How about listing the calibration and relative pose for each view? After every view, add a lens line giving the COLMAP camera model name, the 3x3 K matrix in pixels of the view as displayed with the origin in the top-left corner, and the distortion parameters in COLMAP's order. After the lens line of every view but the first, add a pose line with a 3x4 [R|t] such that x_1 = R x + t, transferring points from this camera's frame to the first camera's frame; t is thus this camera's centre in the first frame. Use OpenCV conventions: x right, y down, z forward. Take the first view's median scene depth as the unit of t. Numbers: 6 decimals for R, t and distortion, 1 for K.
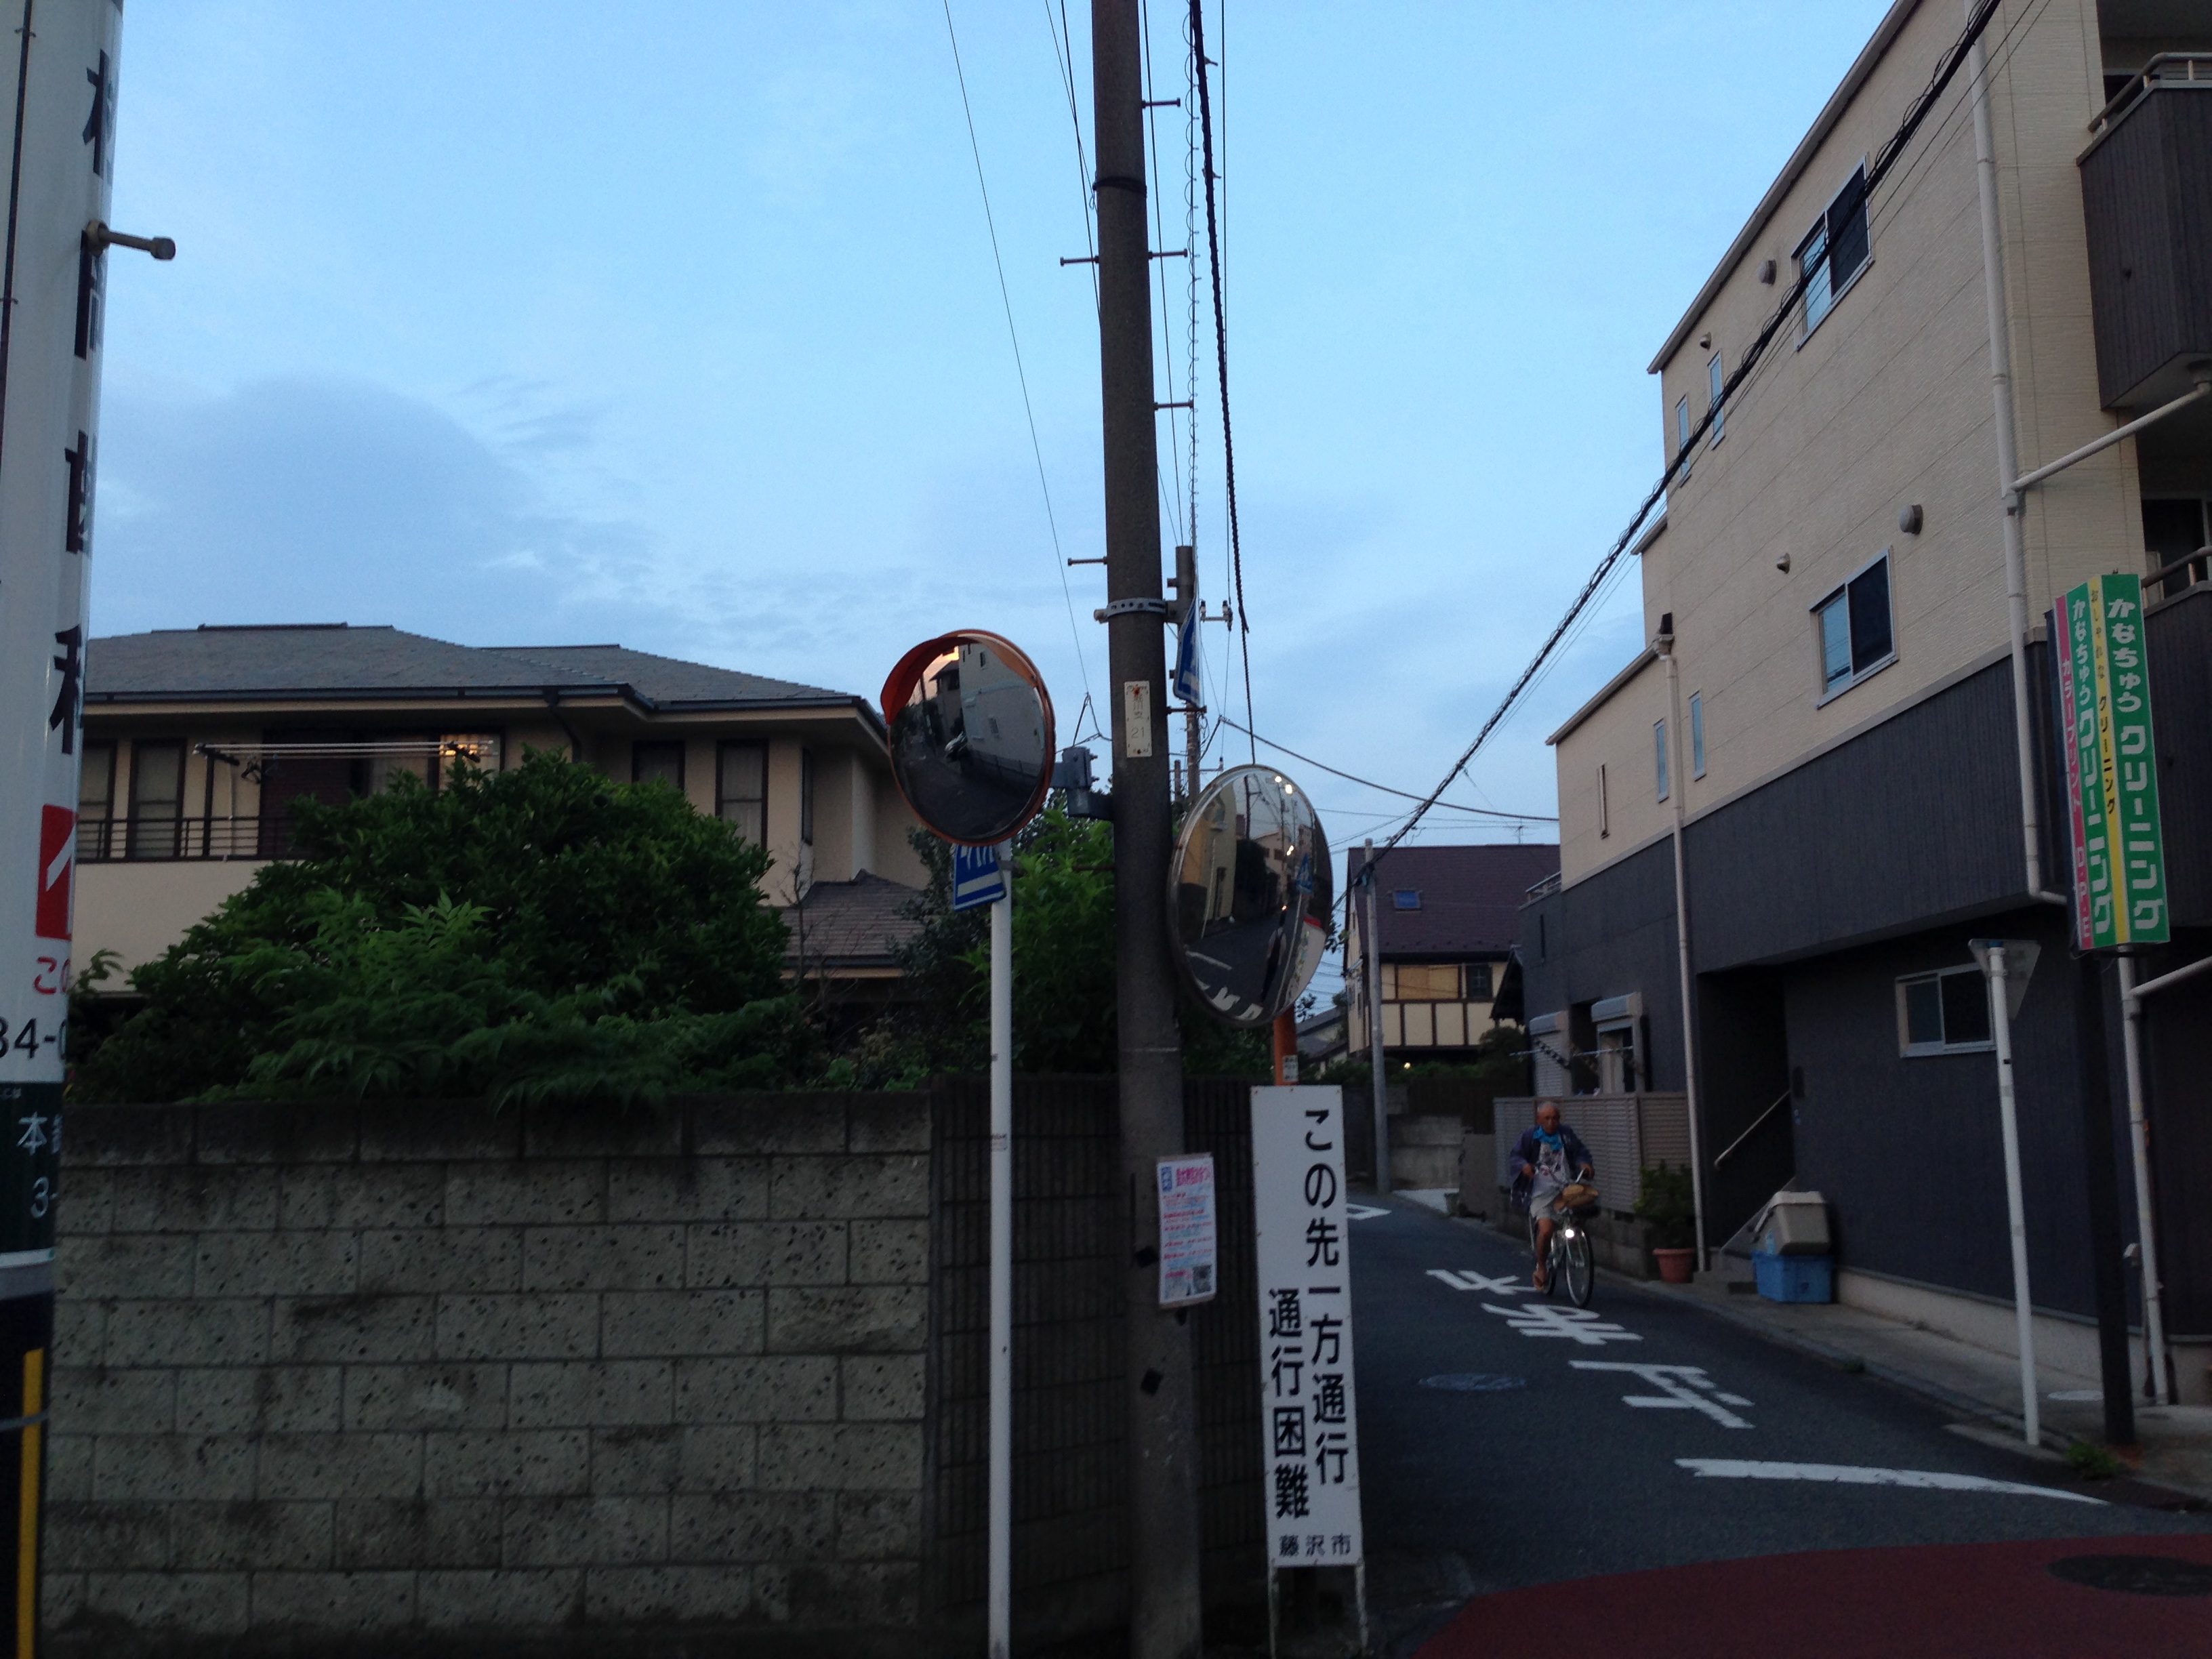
lens RADIAL K [[2095.3, 0, 1067.2], [0, 2095.3, 783.9], [0, 0, 1]] dist [0.151285, -0.276980]
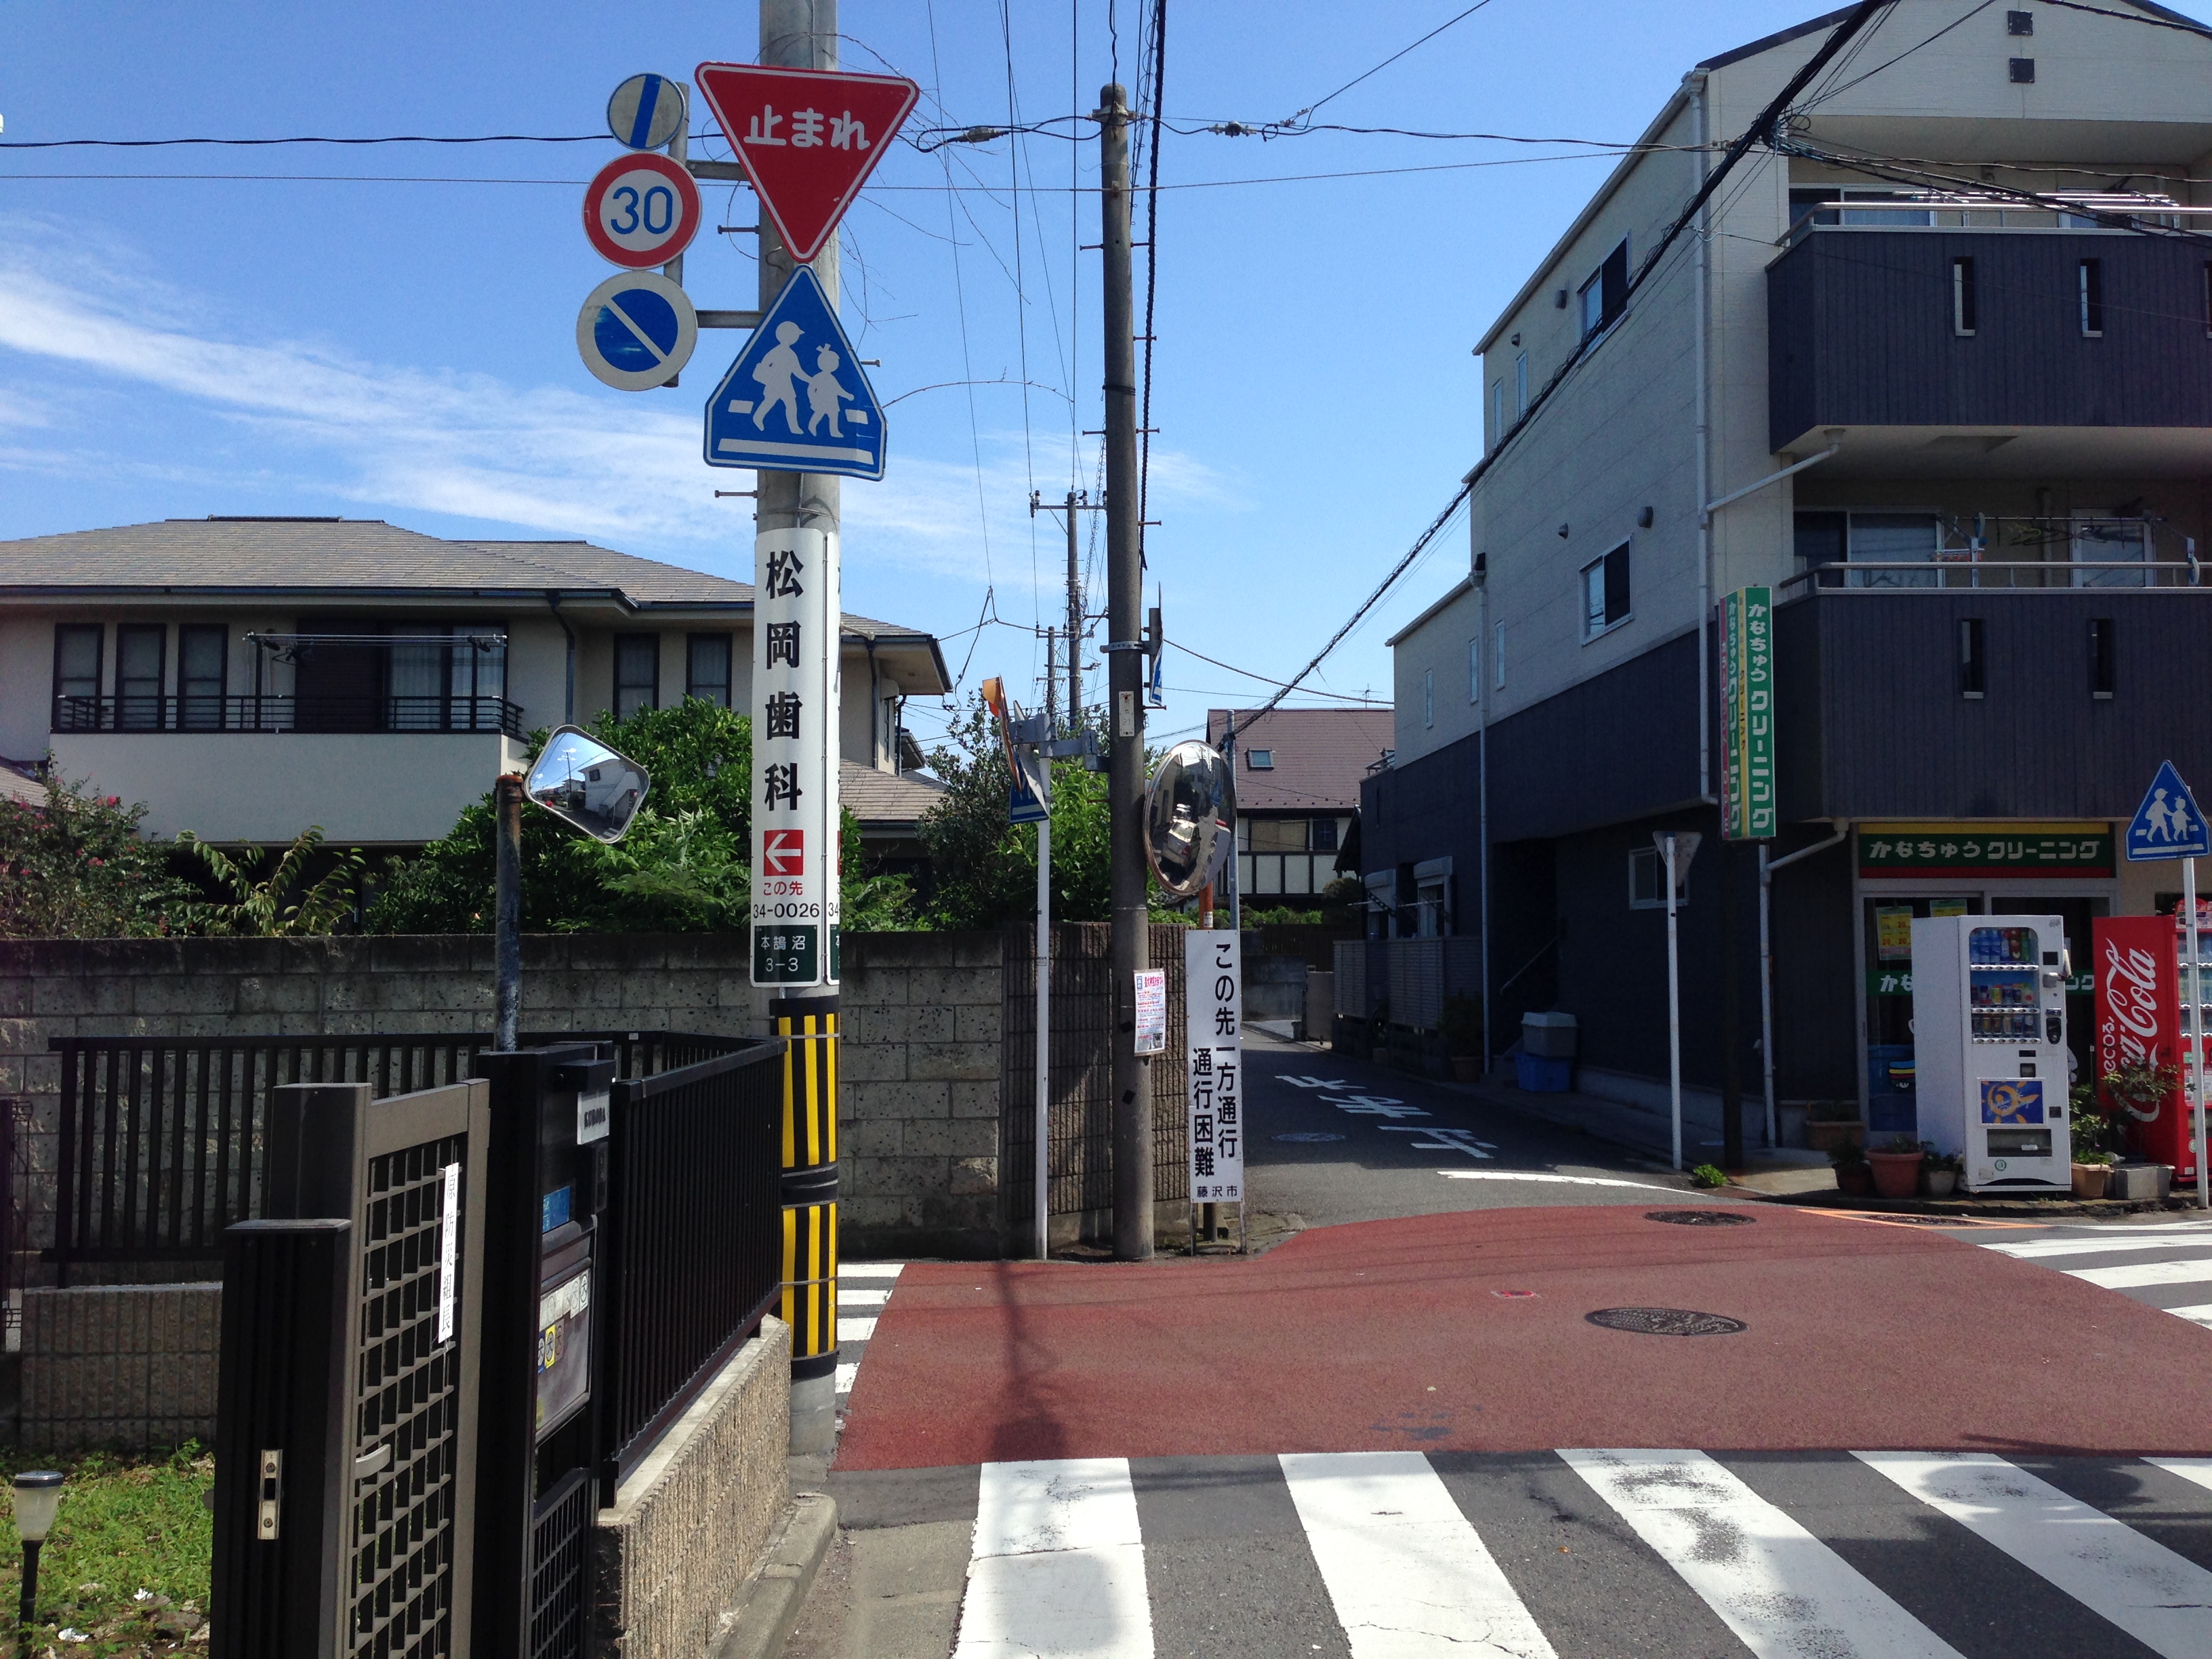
lens RADIAL K [[2104.3, 0, 1106.0], [0, 2104.3, 829.5], [0, 0, 1]] dist [0.081592, 0.002389]
pose [[0.996061, 0.010222, 0.088084, -0.082176], [-0.018468, 0.995465, 0.093321, -0.060285], [-0.086731, -0.094580, 0.991732, -0.428717]]
